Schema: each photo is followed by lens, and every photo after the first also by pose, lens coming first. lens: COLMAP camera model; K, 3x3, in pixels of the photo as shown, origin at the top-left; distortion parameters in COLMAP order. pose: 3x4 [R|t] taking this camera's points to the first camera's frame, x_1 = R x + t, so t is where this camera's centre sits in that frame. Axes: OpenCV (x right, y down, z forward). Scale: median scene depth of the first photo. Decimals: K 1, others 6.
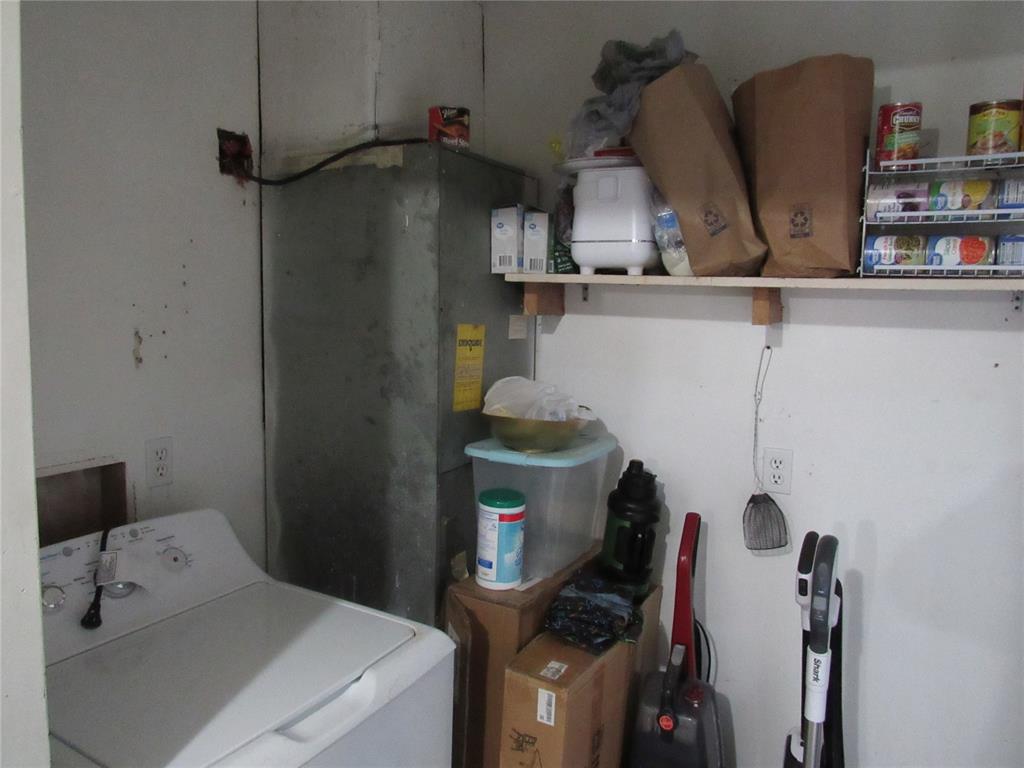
lens RADIAL K [[716.3, 0, 512.9], [0, 716.3, 389.7], [0, 0, 1]] dist [-0.025515, -0.000080]
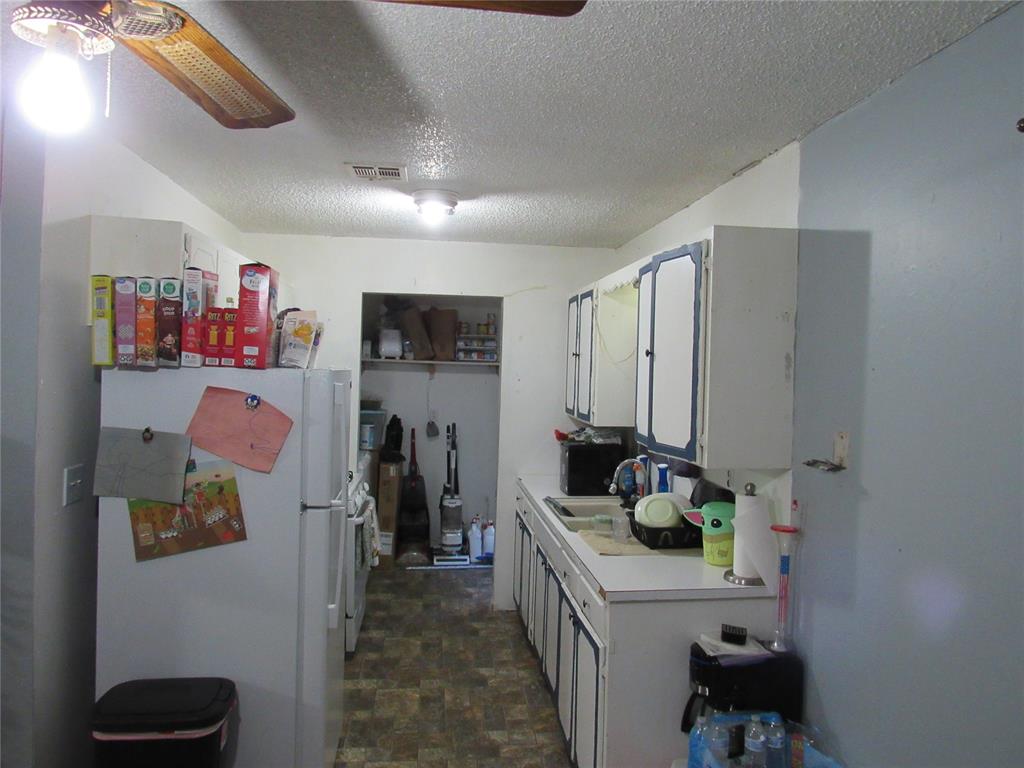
lens RADIAL K [[716.3, 0, 513.1], [0, 716.3, 383.3], [0, 0, 1]] dist [-0.025515, -0.000080]
pose [[0.817837, -0.013369, 0.575294, -1.439170], [0.058078, 0.996543, -0.059406, 0.205933], [-0.572511, 0.081996, 0.815786, -2.260410]]
